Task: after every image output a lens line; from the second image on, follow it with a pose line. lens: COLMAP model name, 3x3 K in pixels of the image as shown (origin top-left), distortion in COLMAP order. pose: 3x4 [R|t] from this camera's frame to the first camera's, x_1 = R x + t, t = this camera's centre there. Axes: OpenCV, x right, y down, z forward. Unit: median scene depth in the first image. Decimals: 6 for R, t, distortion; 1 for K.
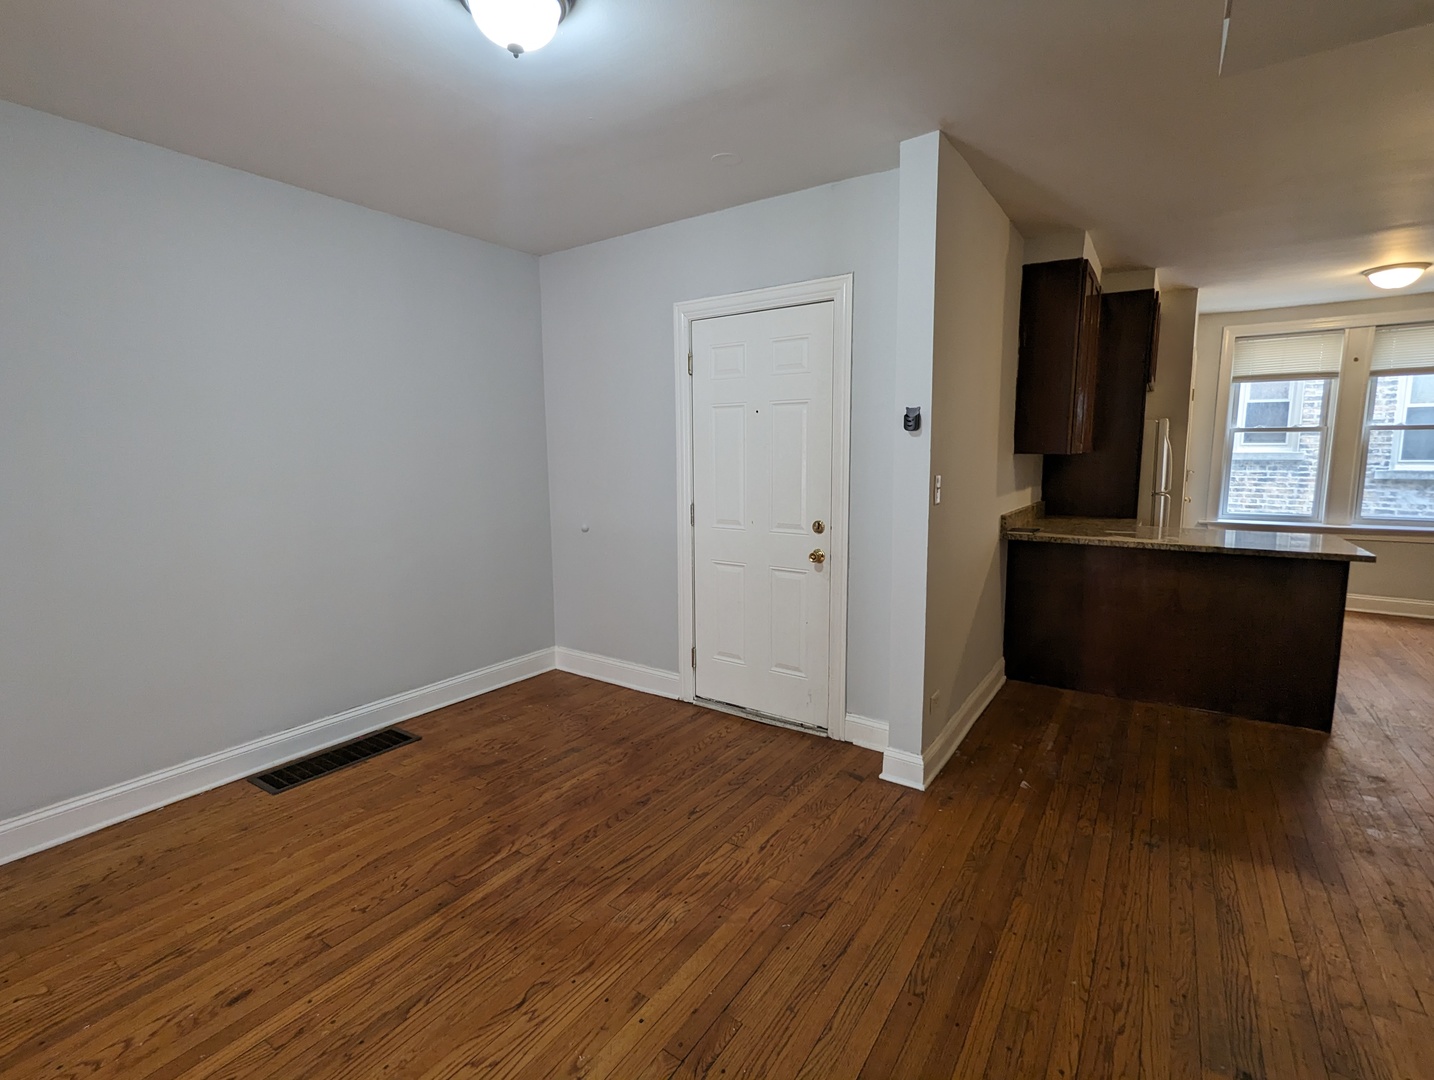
lens RADIAL K [[683.7, 0, 715.0], [0, 683.7, 536.6], [0, 0, 1]] dist [-0.004123, 0.003070]
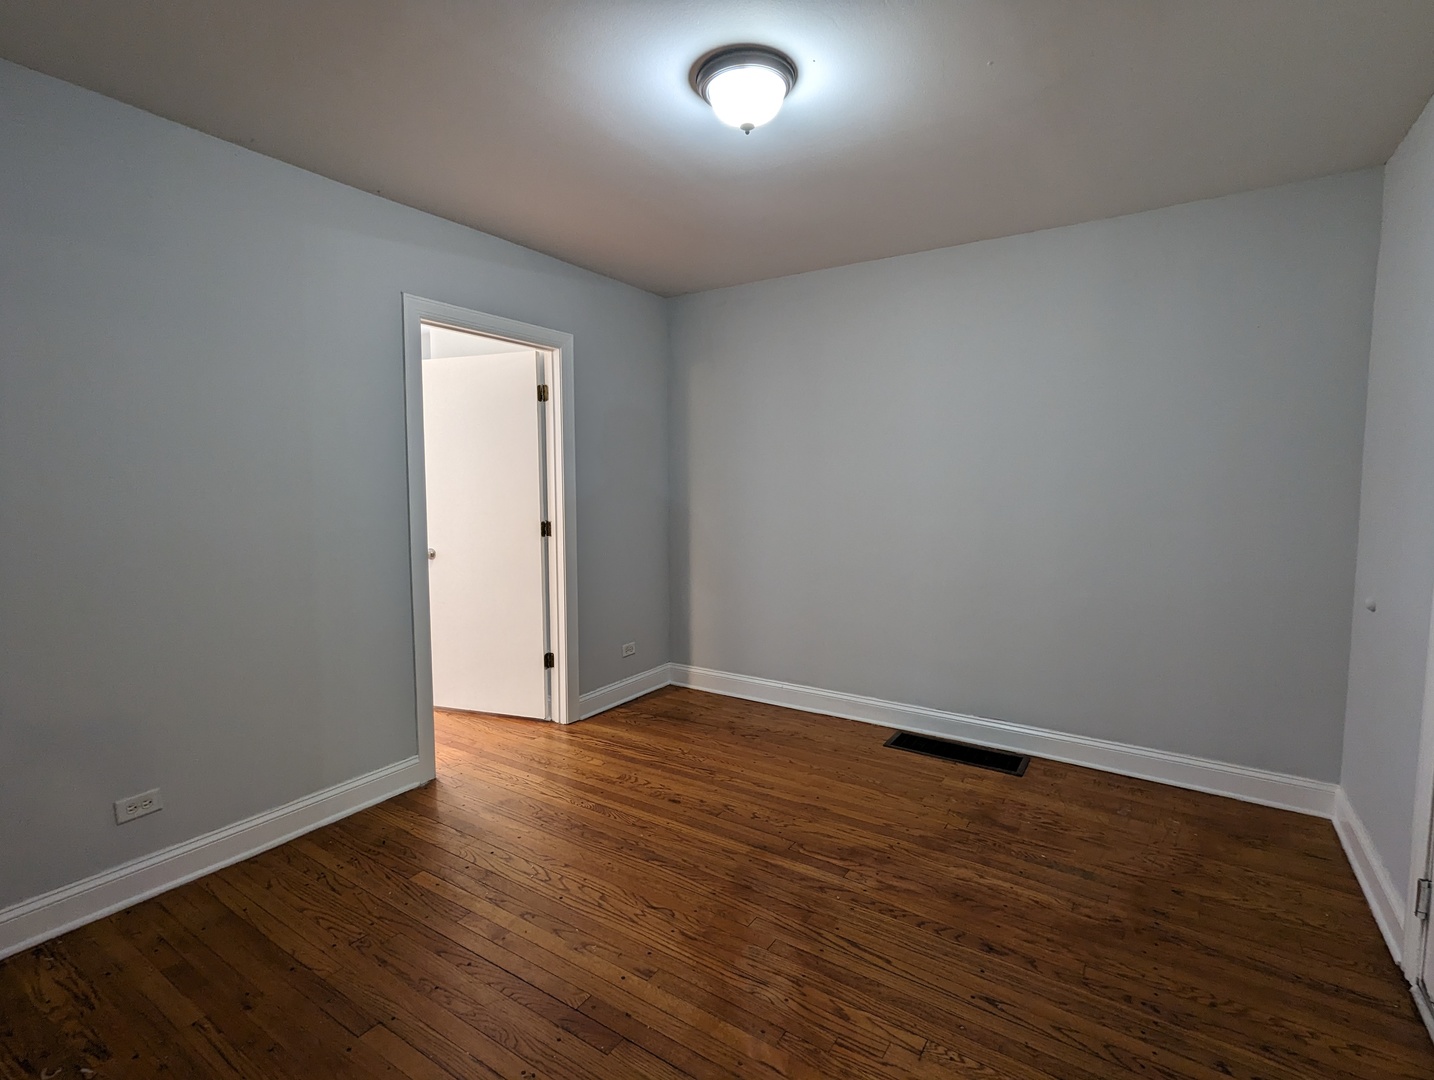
lens RADIAL K [[683.7, 0, 731.6], [0, 683.7, 533.9], [0, 0, 1]] dist [-0.004123, 0.003070]
pose [[0.027241, 0.088455, -0.995708, 0.655894], [-0.127939, 0.988194, 0.084287, -0.092250], [0.991408, 0.125094, 0.038236, 0.714966]]
